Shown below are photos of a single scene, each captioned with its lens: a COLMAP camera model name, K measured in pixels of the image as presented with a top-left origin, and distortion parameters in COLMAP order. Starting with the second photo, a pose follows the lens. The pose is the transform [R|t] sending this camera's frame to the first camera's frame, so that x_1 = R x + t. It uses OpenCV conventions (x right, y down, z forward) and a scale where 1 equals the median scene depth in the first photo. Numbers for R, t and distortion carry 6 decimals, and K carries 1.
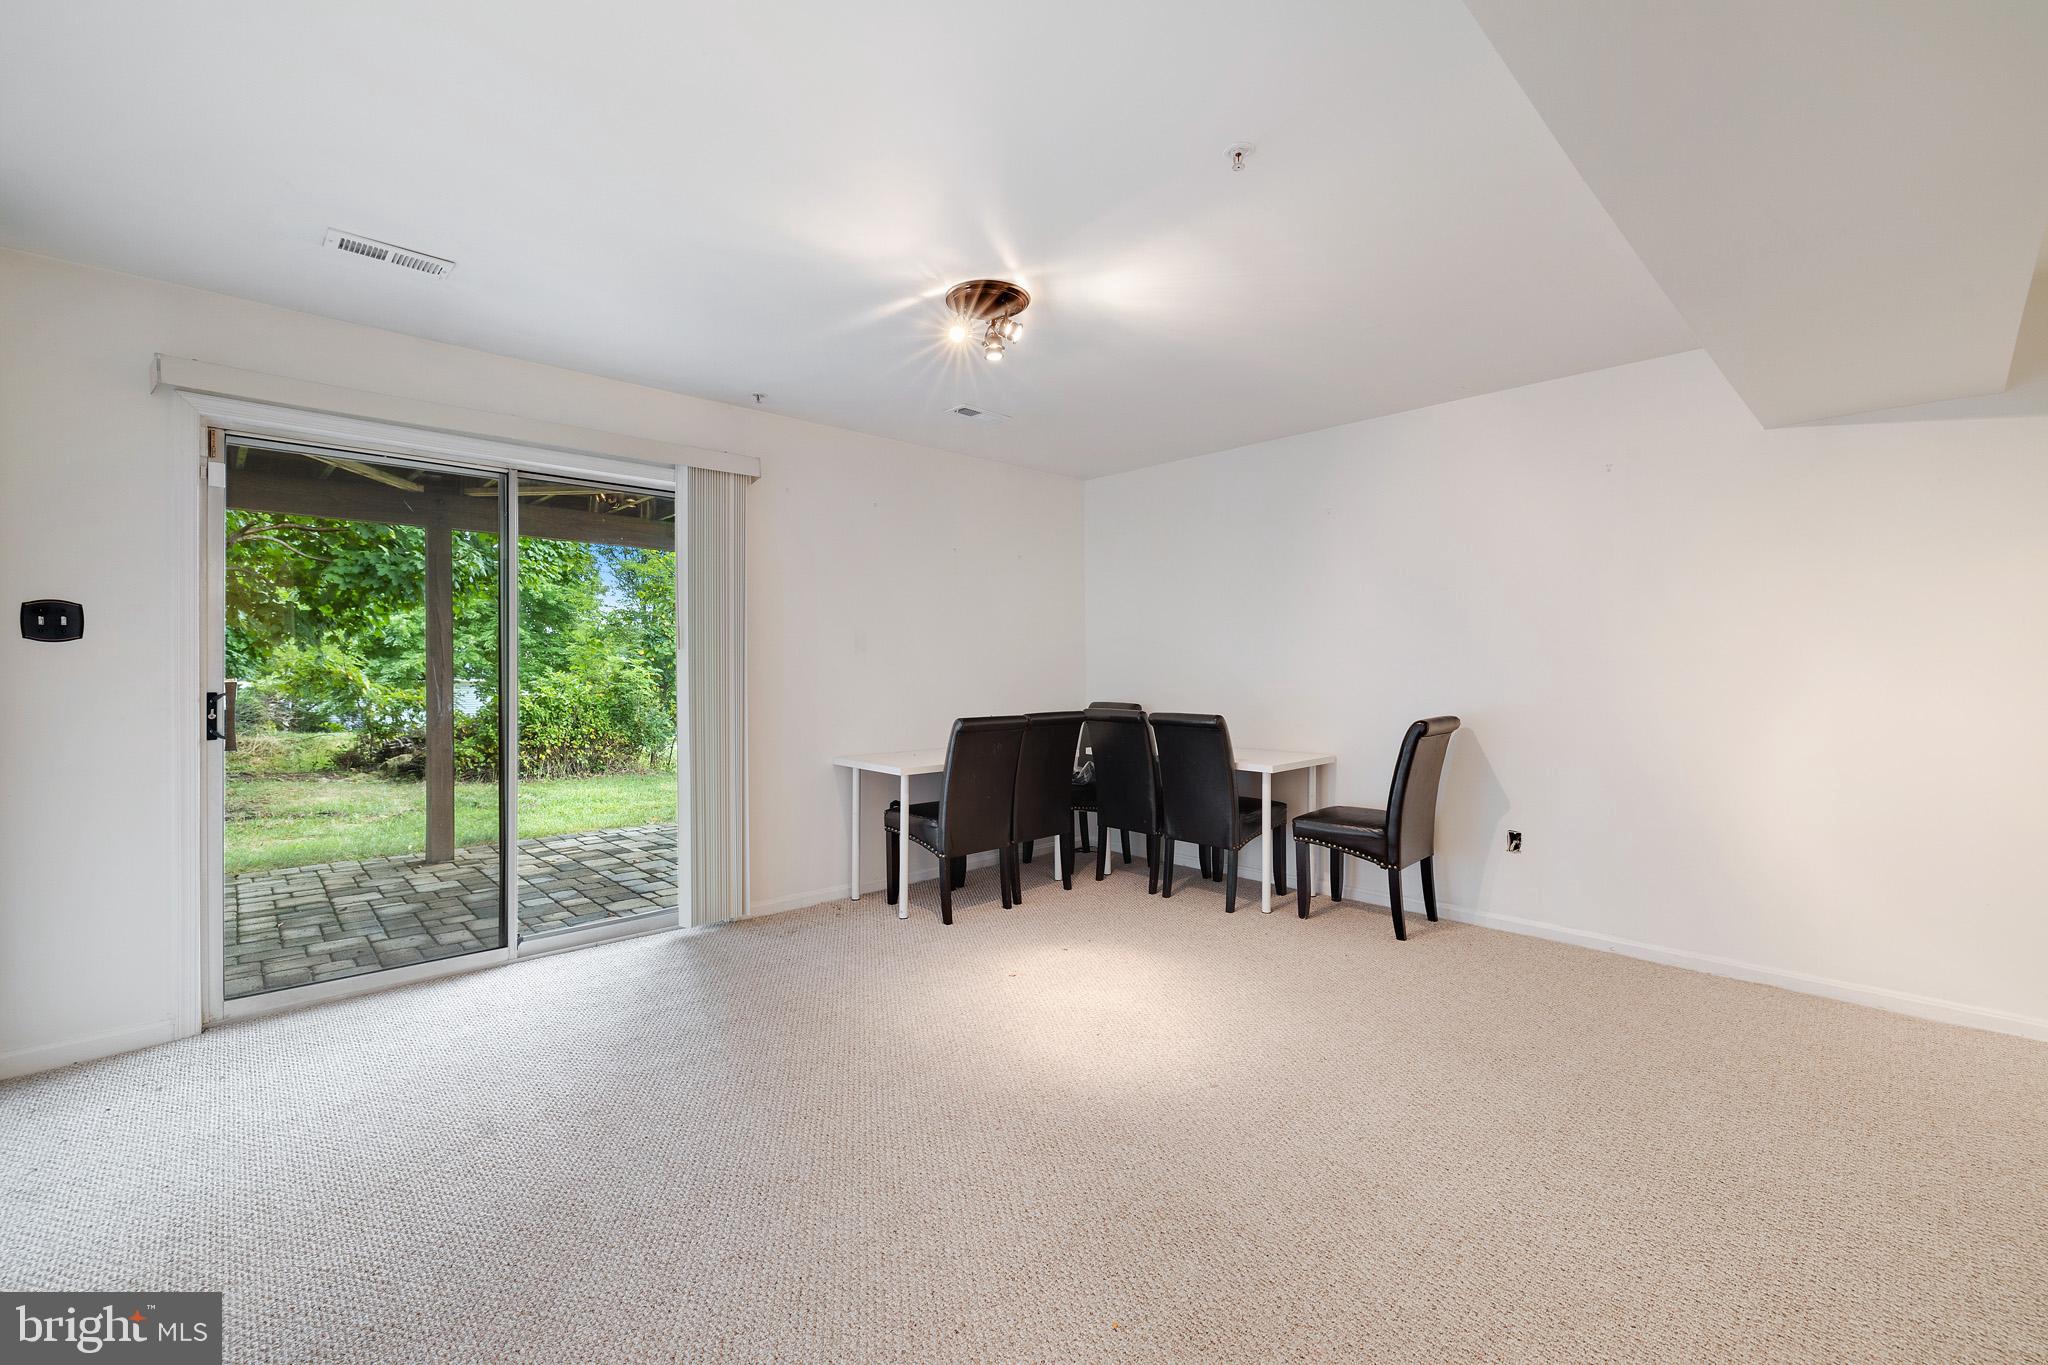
lens RADIAL K [[856.3, 0, 1019.3], [0, 856.3, 668.9], [0, 0, 1]] dist [-0.002475, 0.000322]
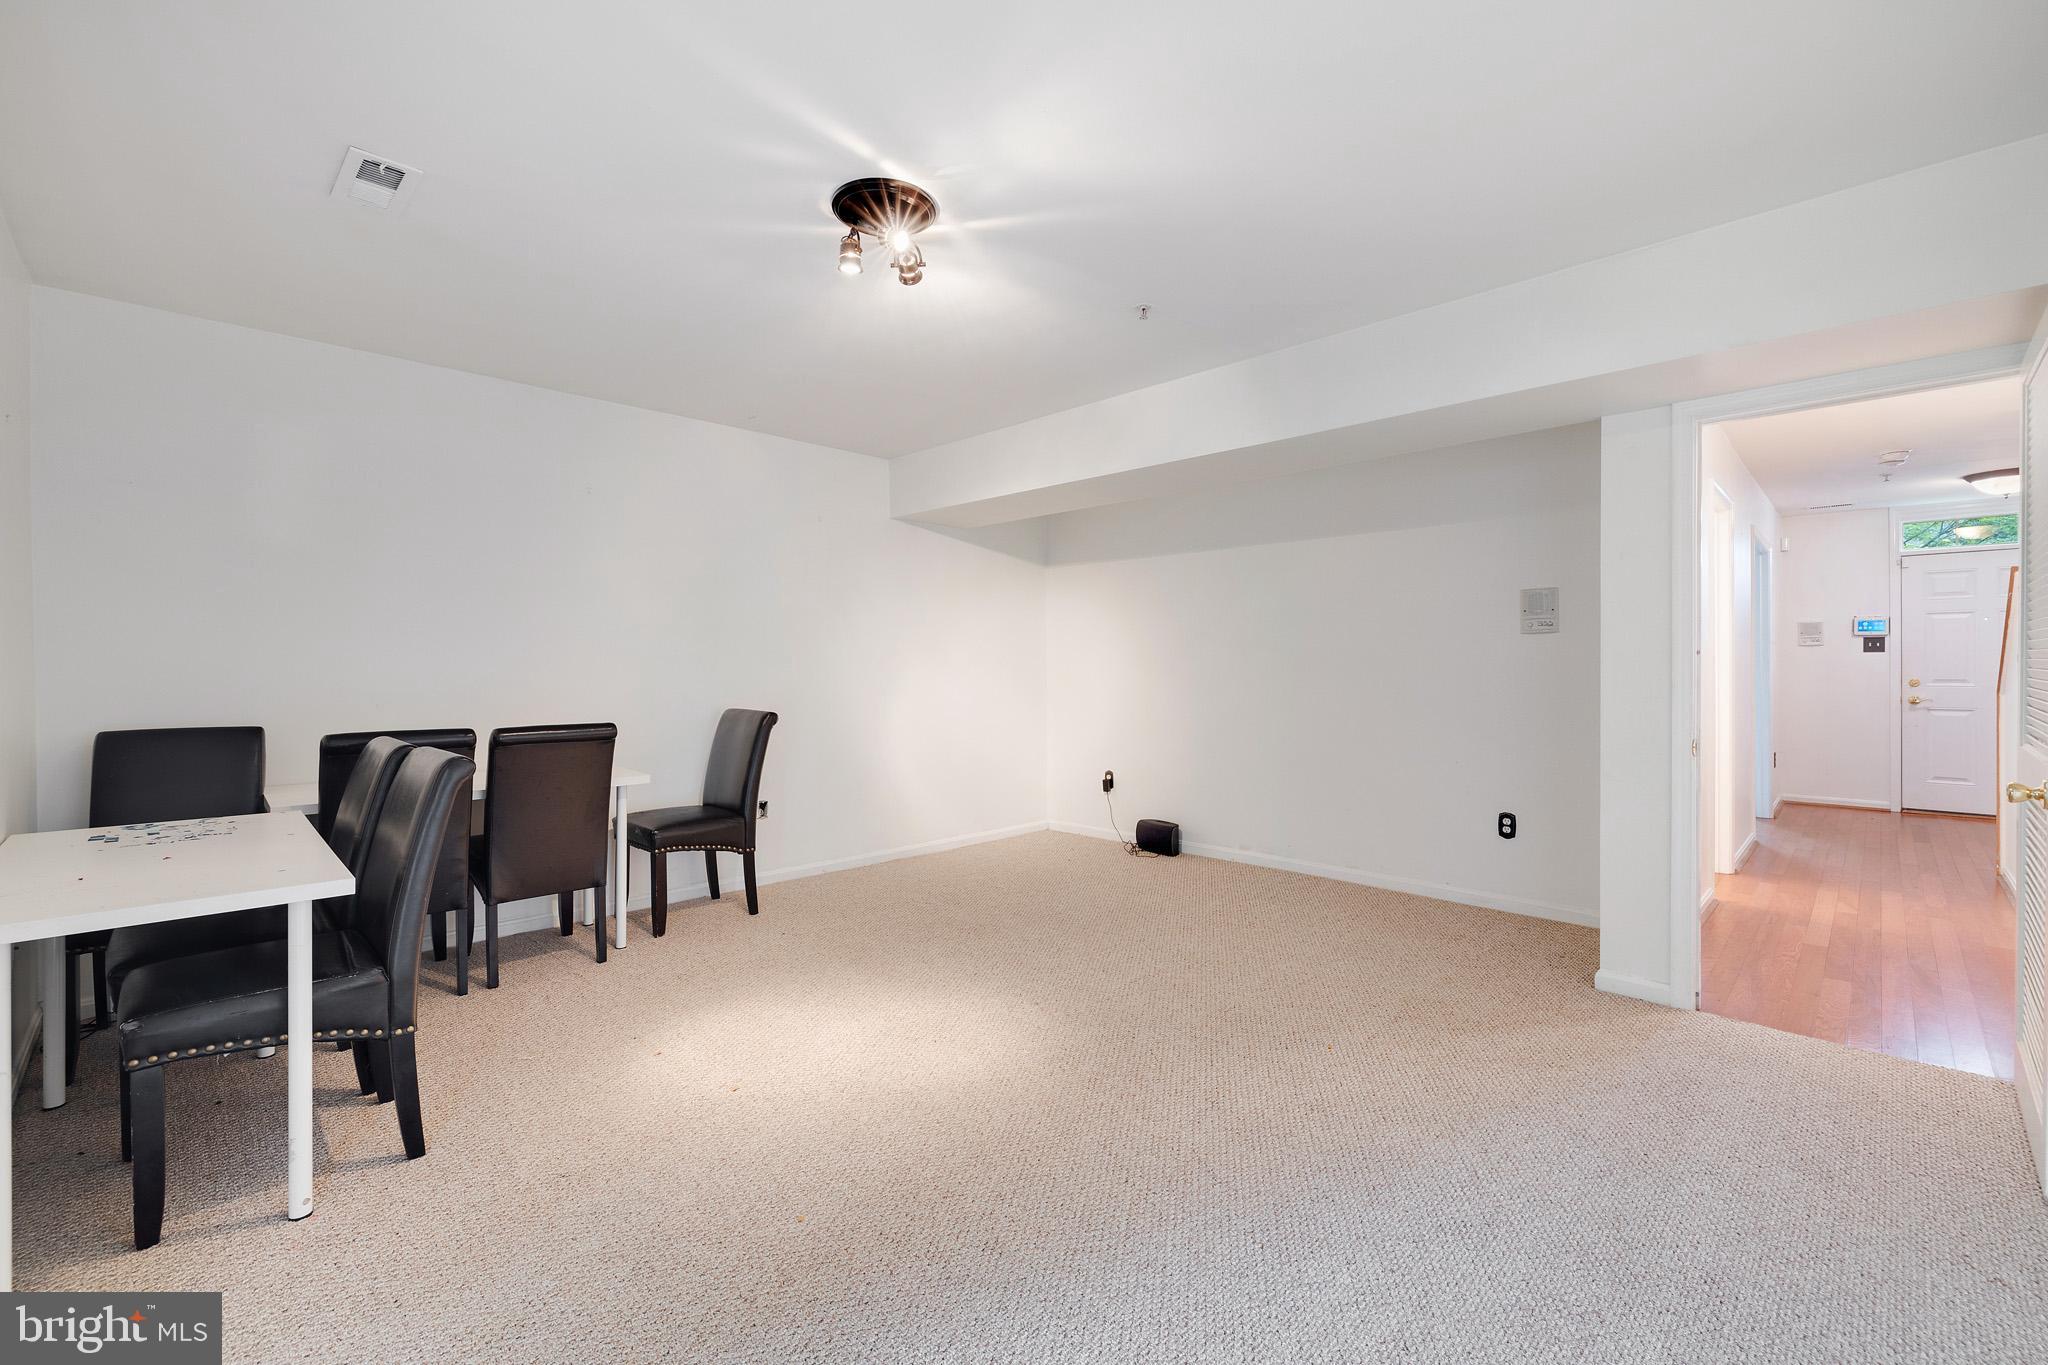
lens RADIAL K [[856.3, 0, 1019.3], [0, 856.3, 668.9], [0, 0, 1]] dist [-0.002475, 0.000322]
pose [[-0.030754, -0.000560, 0.999527, -0.669712], [0.004829, 0.999988, 0.000709, 0.003675], [-0.999515, 0.004849, -0.030751, 0.708141]]
